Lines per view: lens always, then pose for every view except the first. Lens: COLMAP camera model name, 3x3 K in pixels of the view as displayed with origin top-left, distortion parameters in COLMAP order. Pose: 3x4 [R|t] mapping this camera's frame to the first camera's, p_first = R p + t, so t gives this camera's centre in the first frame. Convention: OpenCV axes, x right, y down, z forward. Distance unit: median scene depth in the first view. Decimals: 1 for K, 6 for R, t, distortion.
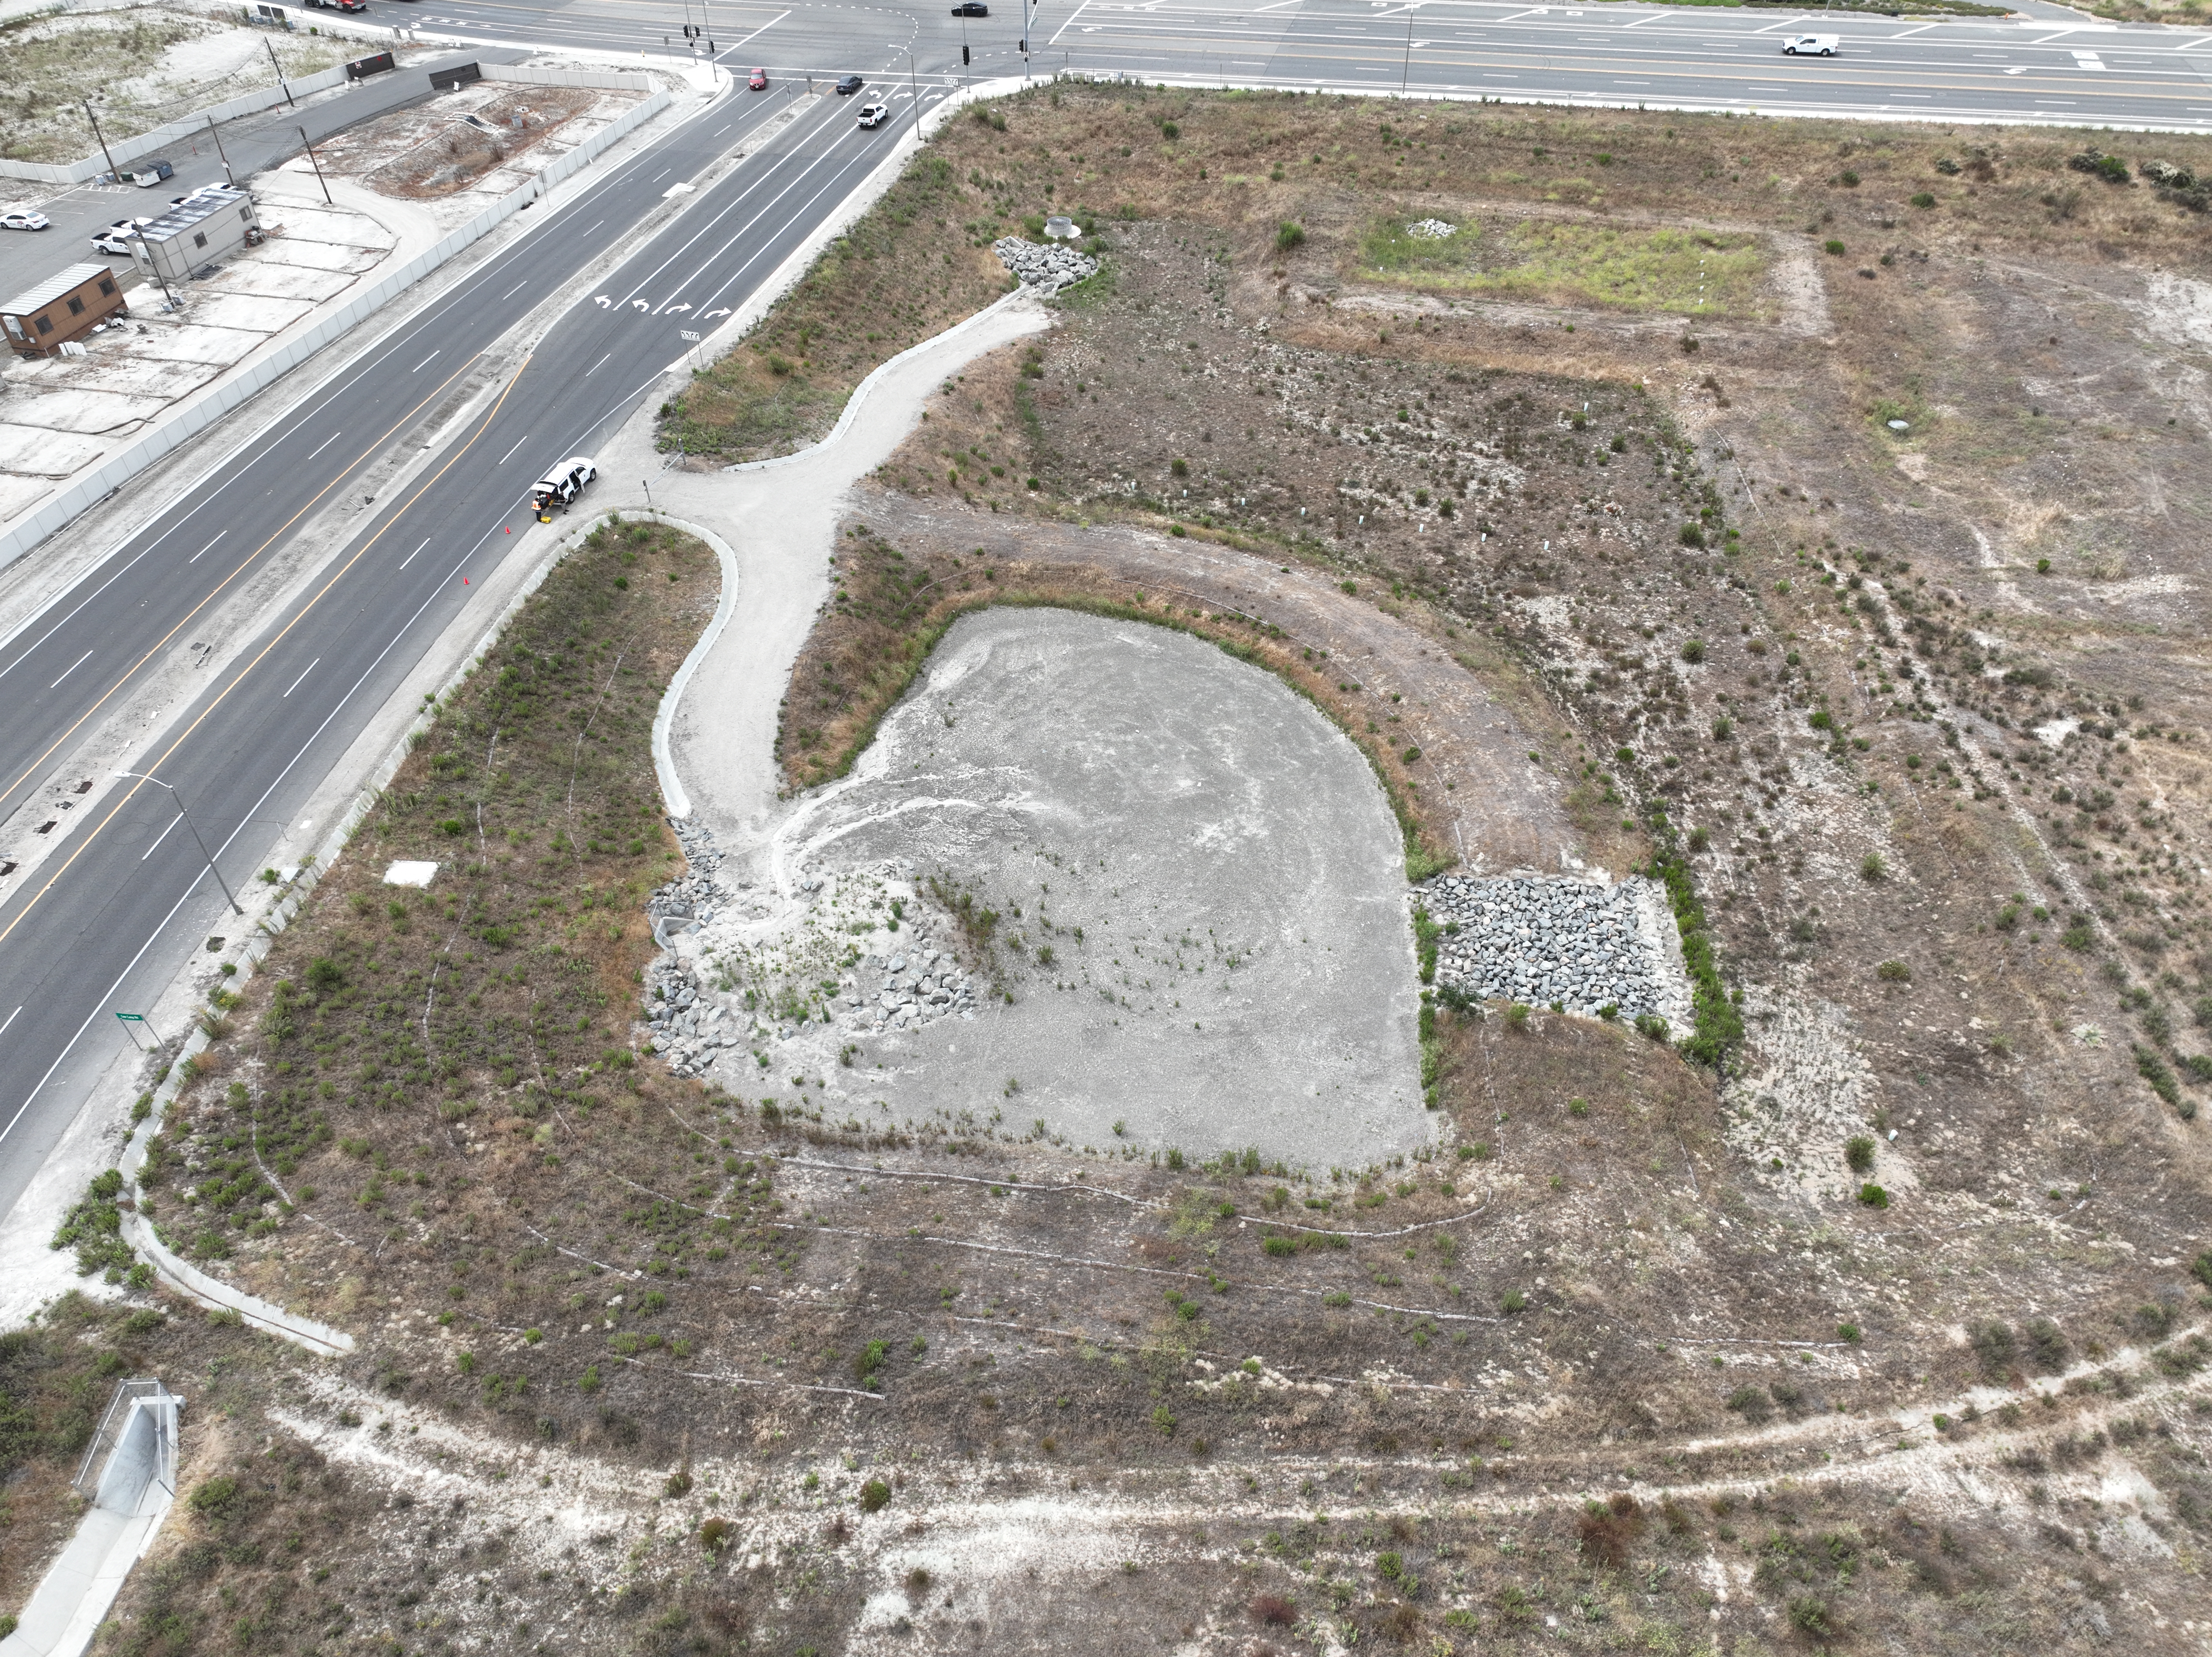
lens RADIAL K [[1521.5, 0, 1109.8], [0, 1521.5, 858.1], [0, 0, 1]] dist [-0.009935, 0.025339]
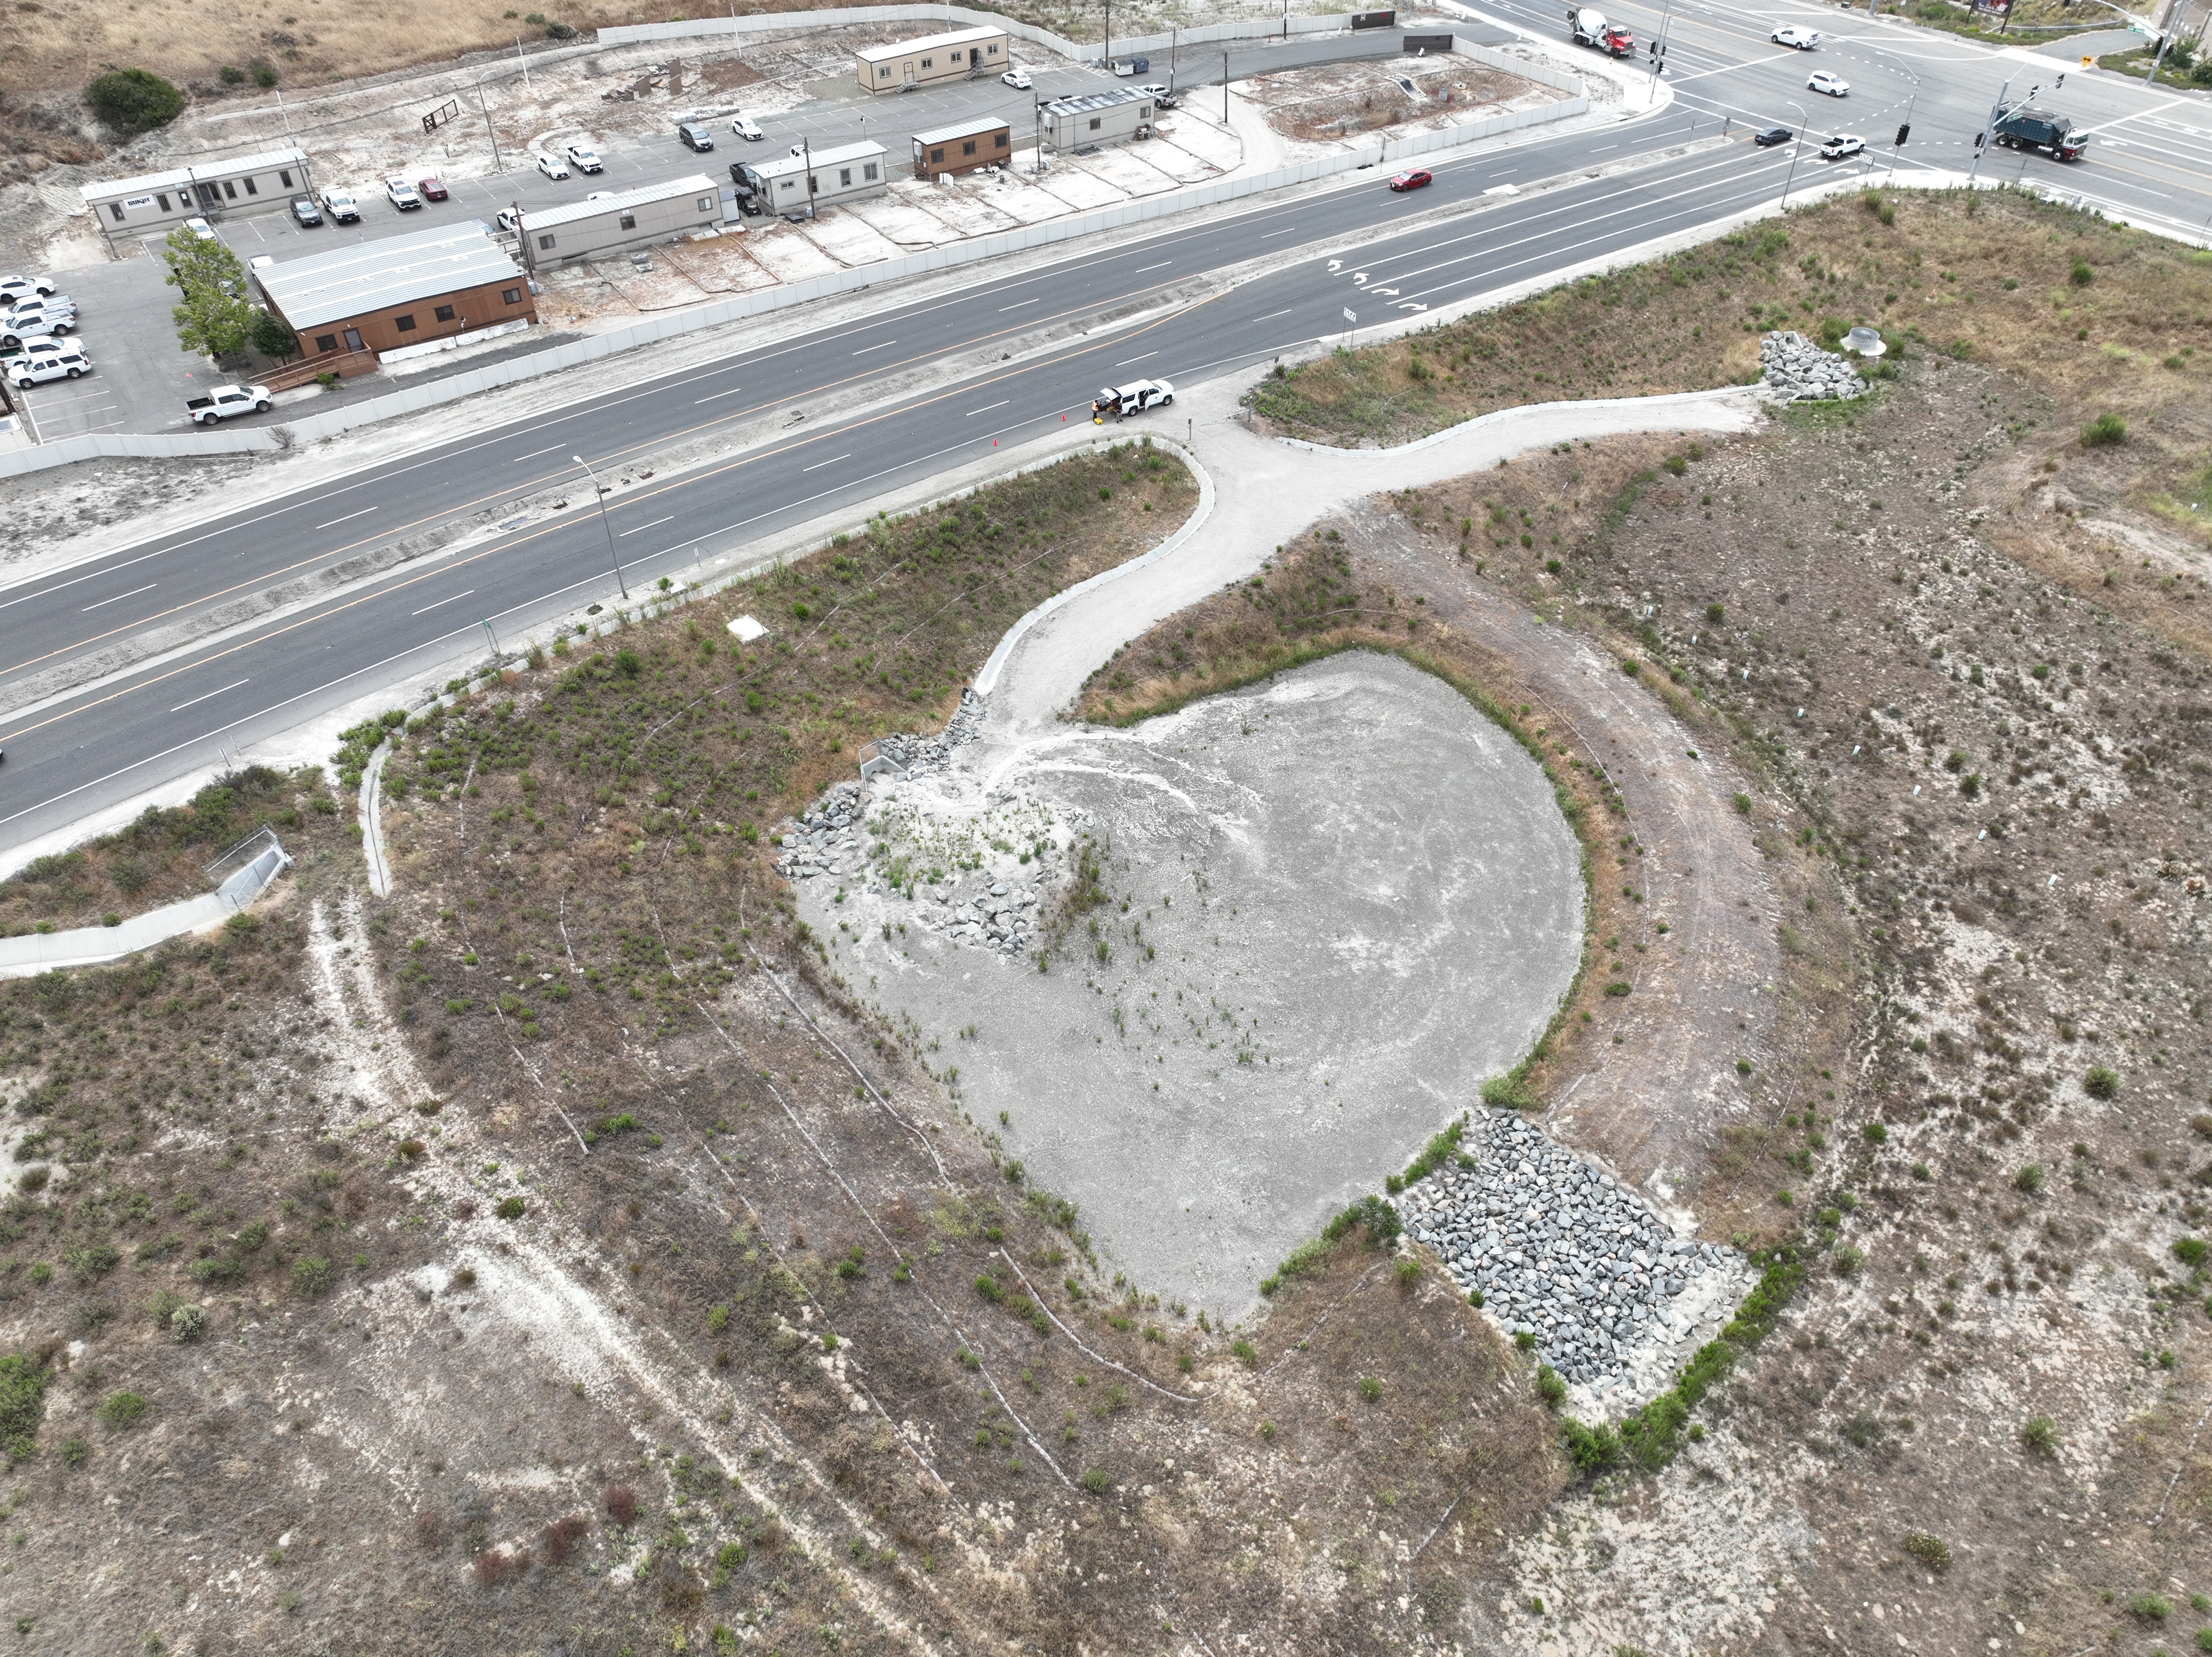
lens RADIAL K [[1521.5, 0, 1109.8], [0, 1521.5, 858.1], [0, 0, 1]] dist [-0.009935, 0.025339]
pose [[0.729315, 0.471685, -0.495594, 0.403481], [-0.470716, 0.871606, 0.136854, -0.122167], [0.496515, 0.133474, 0.857705, 0.120813]]
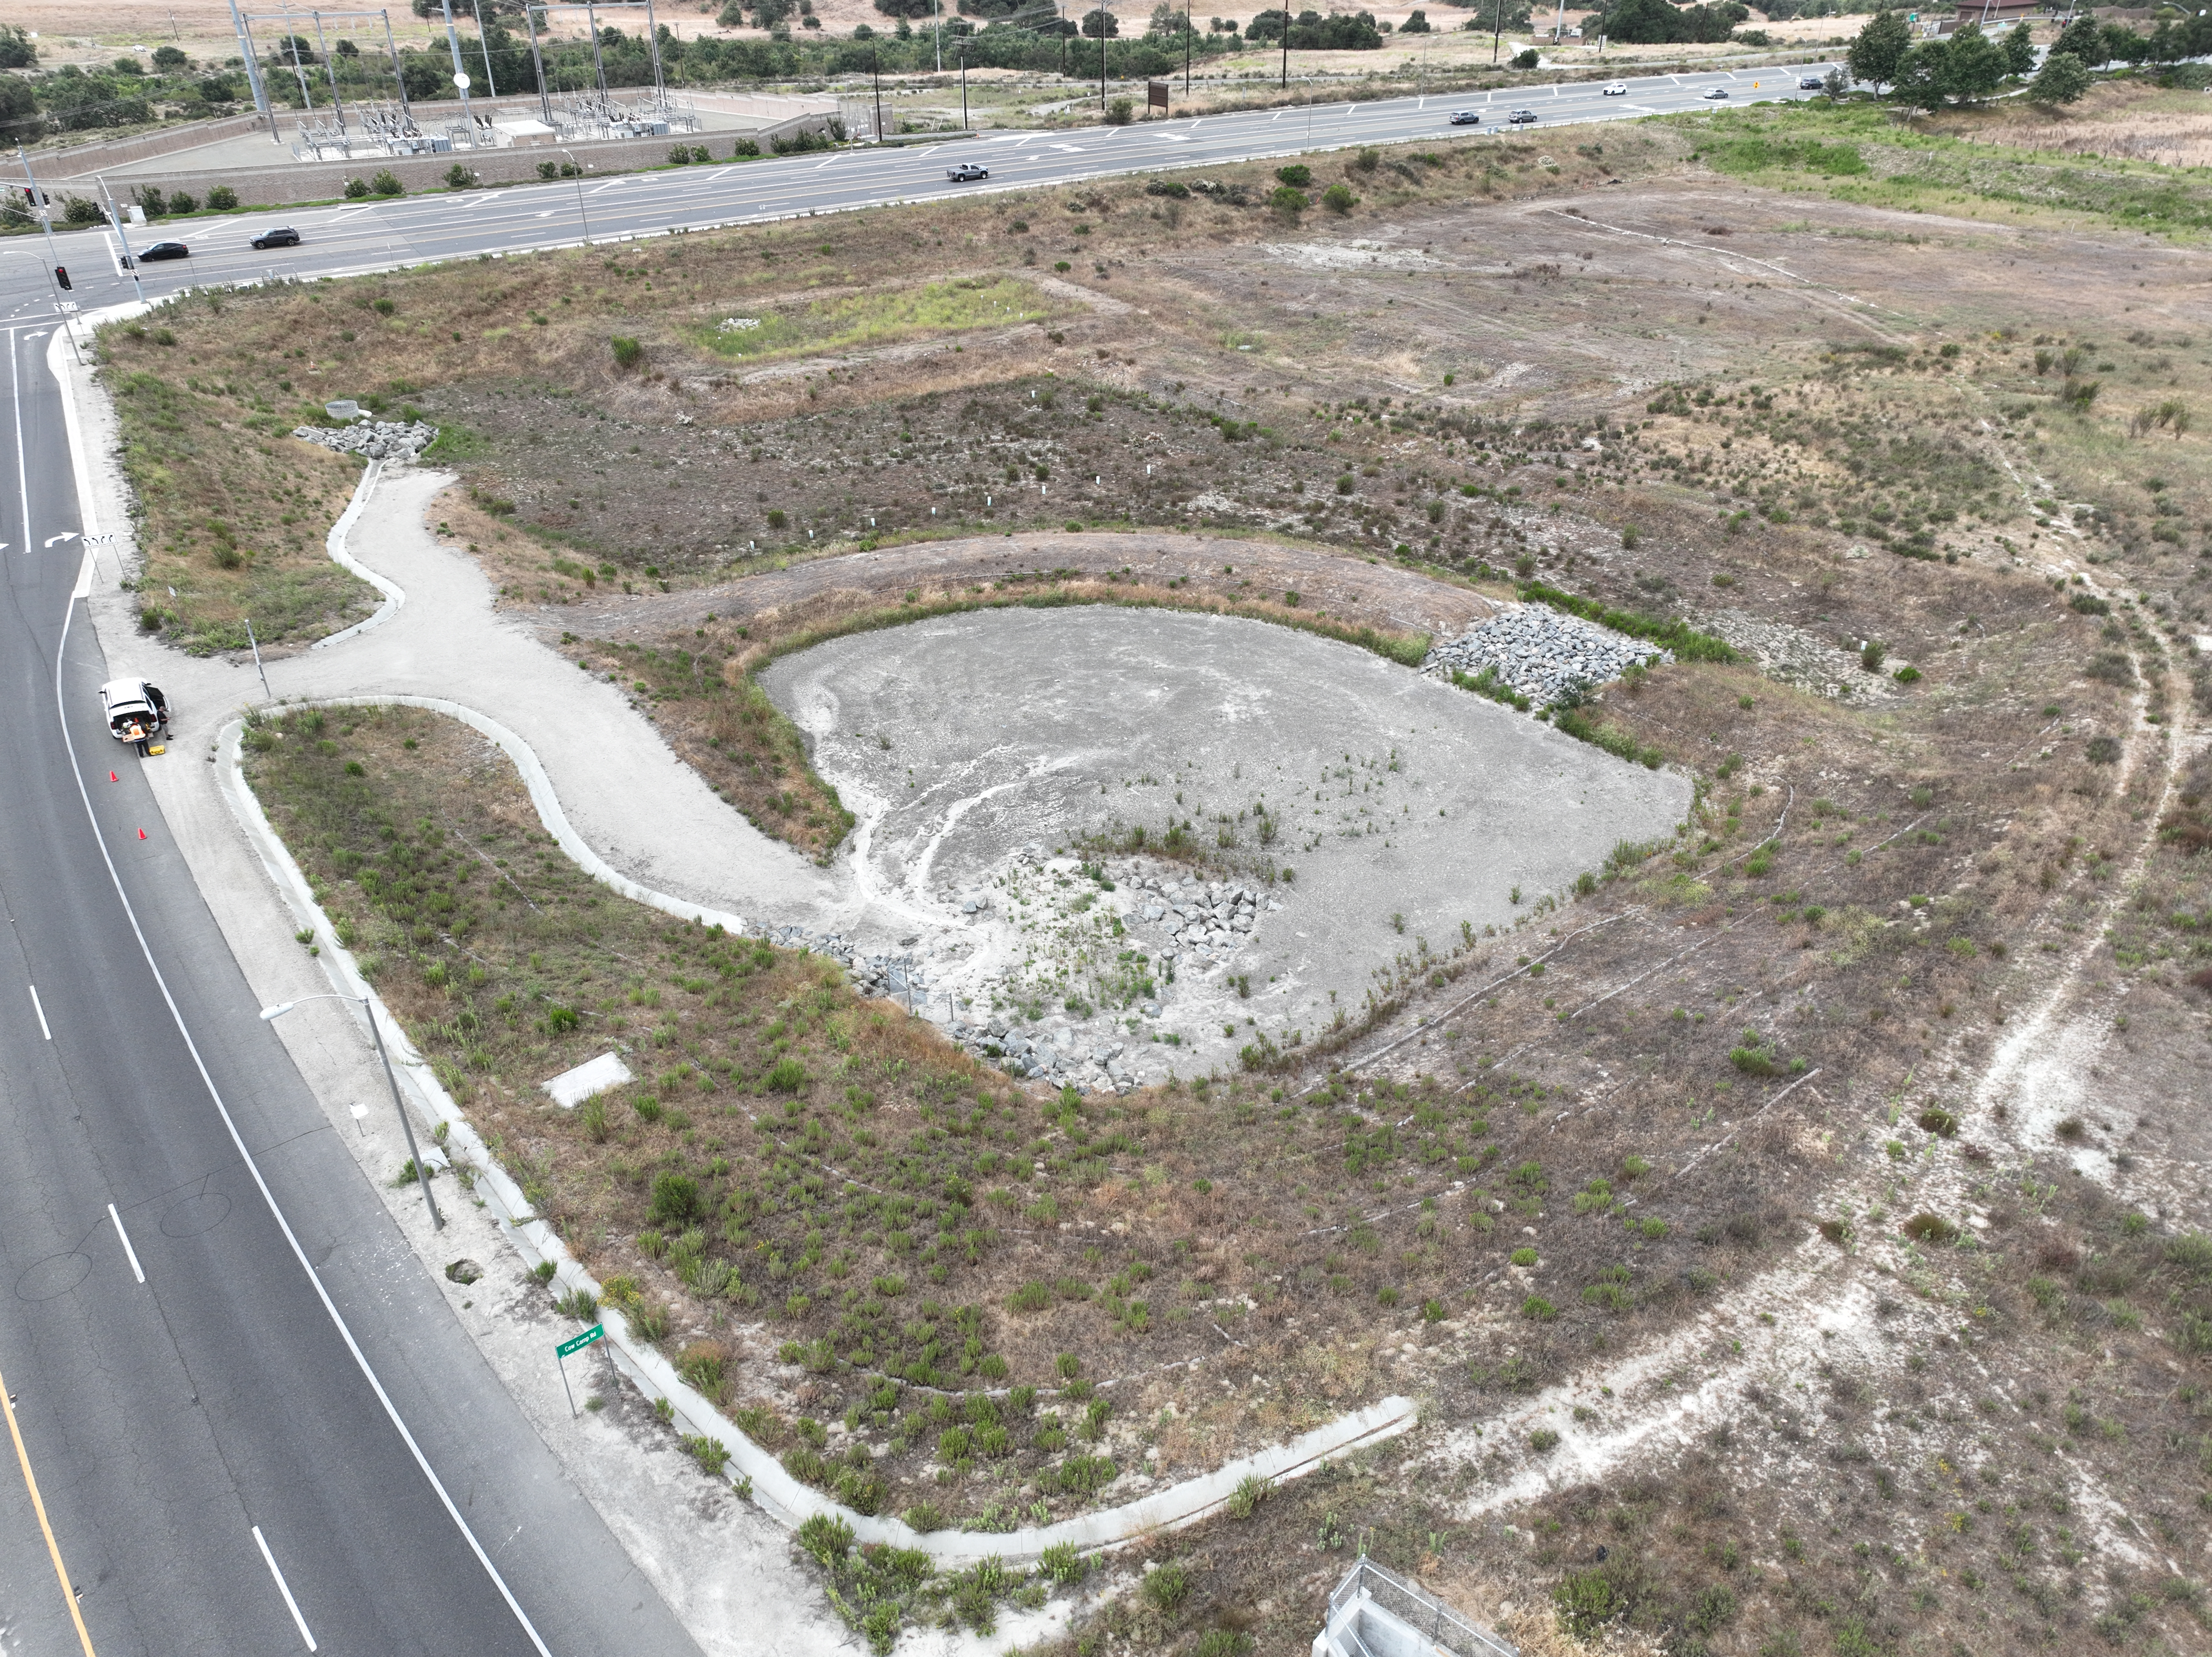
lens RADIAL K [[1550.2, 0, 1113.7], [0, 1550.2, 819.6], [0, 0, 1]] dist [0.001934, 0.010867]
pose [[0.698453, -0.369309, 0.613005, -0.613335], [0.493278, 0.869020, -0.038490, 0.045003], [-0.518499, 0.329265, 0.789141, 0.310187]]
